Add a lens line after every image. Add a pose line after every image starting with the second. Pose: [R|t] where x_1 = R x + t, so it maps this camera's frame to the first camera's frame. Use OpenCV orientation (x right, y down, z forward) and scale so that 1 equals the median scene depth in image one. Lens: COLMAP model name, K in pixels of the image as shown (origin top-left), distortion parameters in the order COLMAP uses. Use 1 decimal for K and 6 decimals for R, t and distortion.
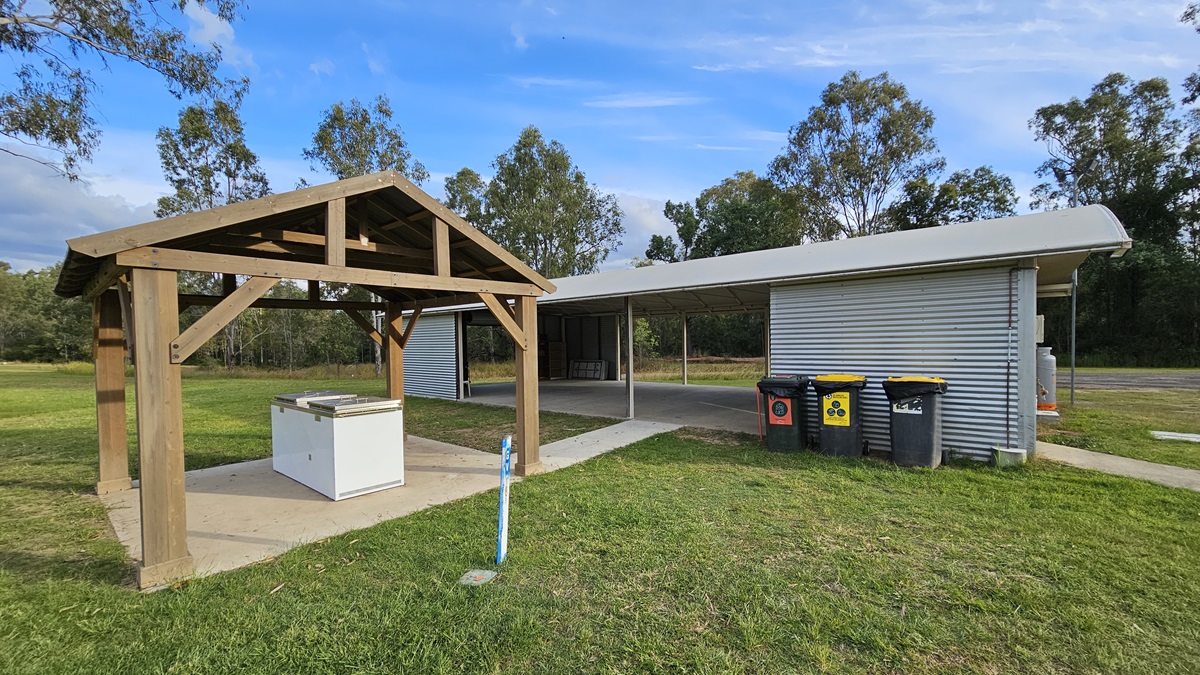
lens RADIAL K [[499.1, 0, 600.1], [0, 499.1, 360.4], [0, 0, 1]] dist [-0.000503, -0.000526]
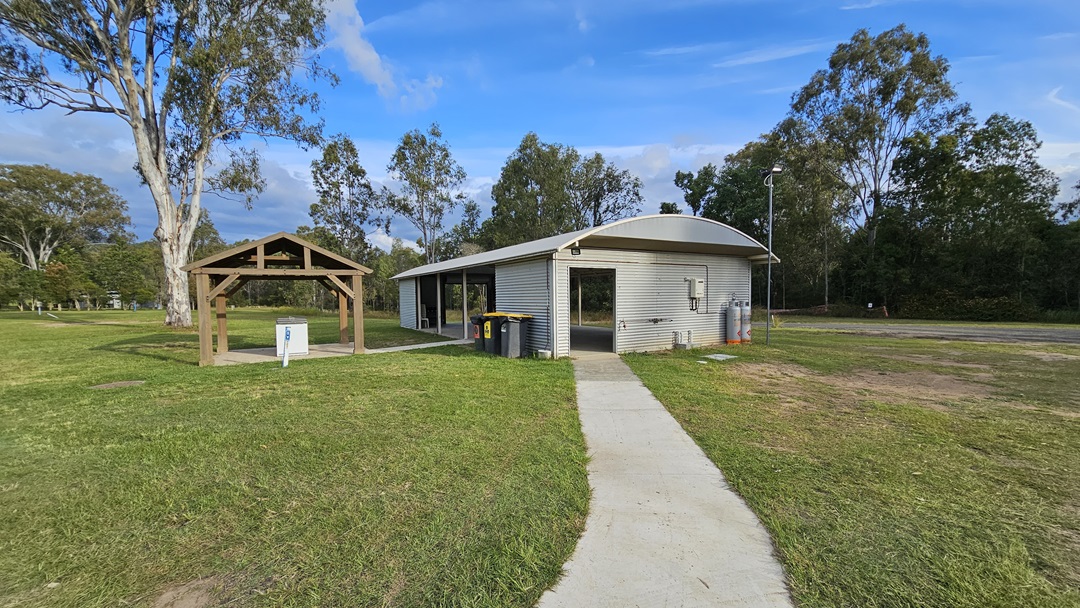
lens RADIAL K [[449.2, 0, 540.1], [0, 449.2, 324.7], [0, 0, 1]] dist [-0.000503, -0.000526]
pose [[0.946250, 0.024488, -0.322509, 0.280742], [-0.014340, 0.999326, 0.033805, 0.002732], [0.323120, -0.027363, 0.945962, -0.140390]]
